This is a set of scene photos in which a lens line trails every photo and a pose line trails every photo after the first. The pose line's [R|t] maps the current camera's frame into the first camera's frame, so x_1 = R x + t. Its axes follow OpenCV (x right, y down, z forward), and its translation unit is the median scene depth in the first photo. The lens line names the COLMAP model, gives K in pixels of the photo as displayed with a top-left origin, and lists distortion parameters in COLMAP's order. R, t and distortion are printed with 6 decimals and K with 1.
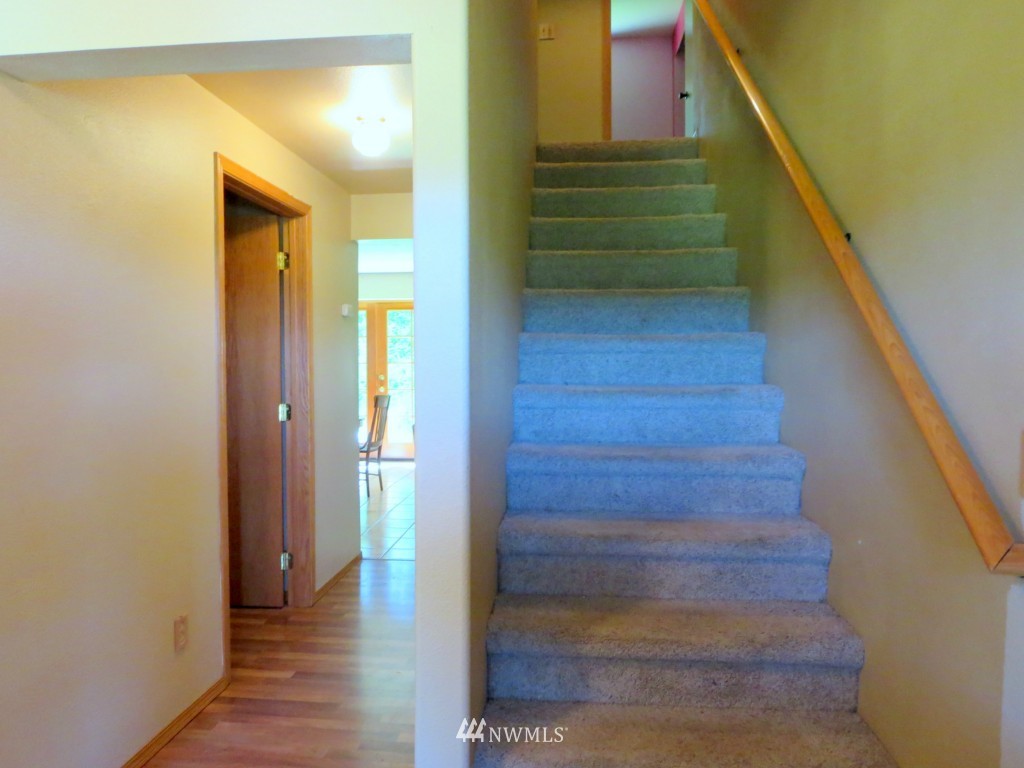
lens RADIAL K [[740.7, 0, 512.0], [0, 740.7, 384.0], [0, 0, 1]] dist [-0.024232, -0.001403]
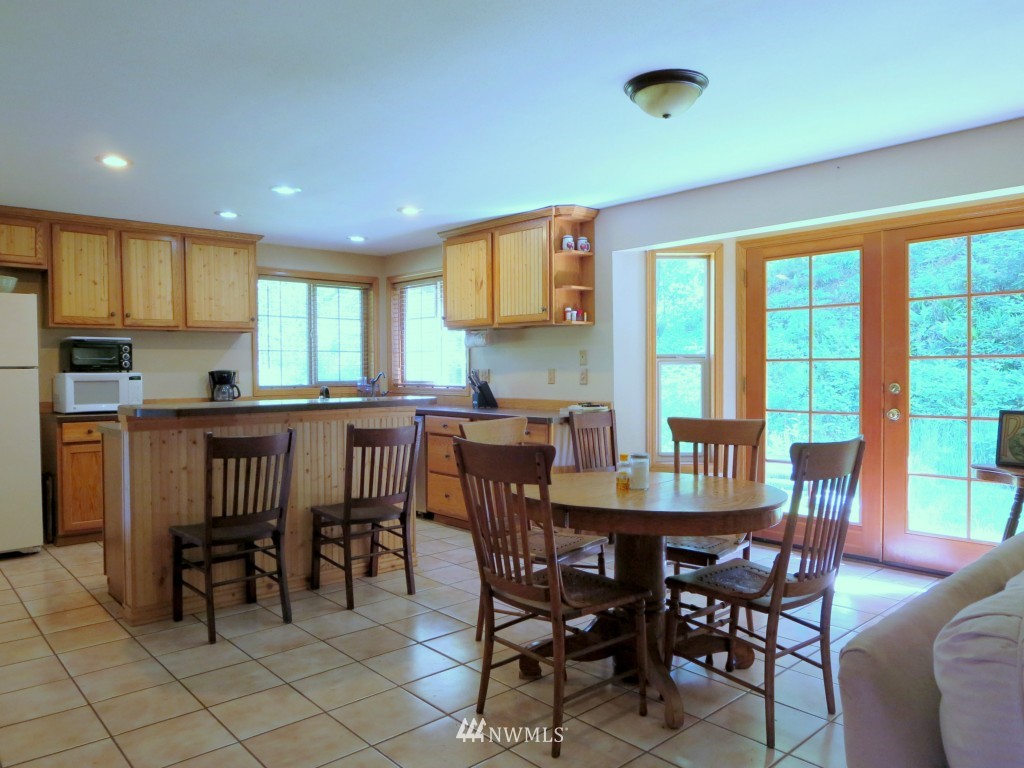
lens RADIAL K [[715.5, 0, 512.0], [0, 715.5, 384.0], [0, 0, 1]] dist [-0.024519, -0.005348]
pose [[0.735261, 0.011463, -0.677688, -0.048353], [-0.023093, 0.999700, -0.008145, -0.002841], [0.677391, 0.021639, 0.735305, 0.500511]]
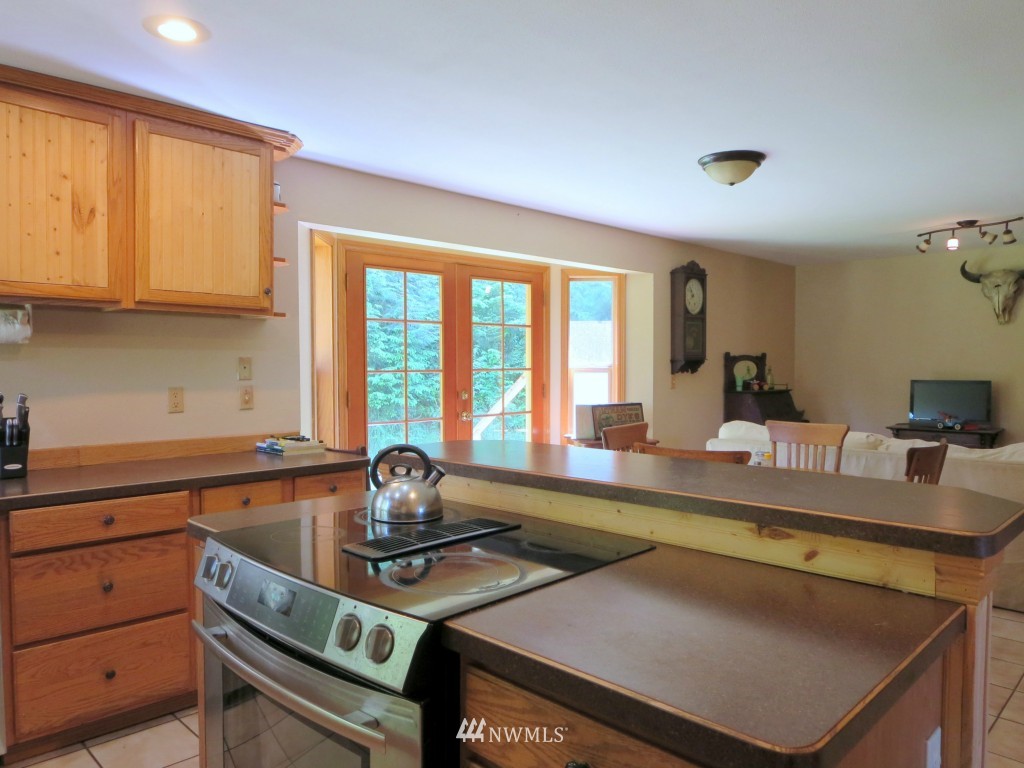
lens RADIAL K [[715.5, 0, 512.0], [0, 715.5, 384.0], [0, 0, 1]] dist [-0.024519, -0.005348]
pose [[0.644339, -0.020055, 0.764477, -0.582522], [0.029405, 0.999567, 0.001438, -0.018086], [-0.764174, 0.021553, 0.644650, 0.611230]]
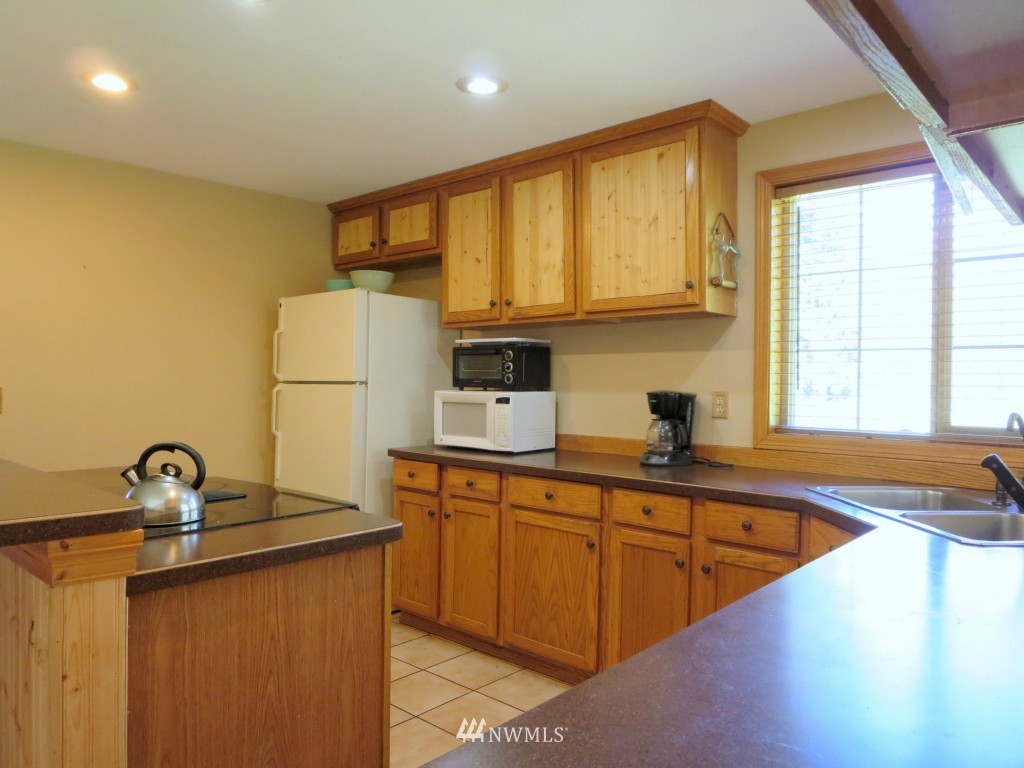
lens RADIAL K [[740.7, 0, 512.0], [0, 740.7, 384.0], [0, 0, 1]] dist [-0.024232, -0.001403]
pose [[-0.607018, 0.001835, -0.794686, -0.358638], [-0.039516, 0.998691, 0.032490, -0.026079], [0.793705, 0.051125, -0.606151, 0.944758]]
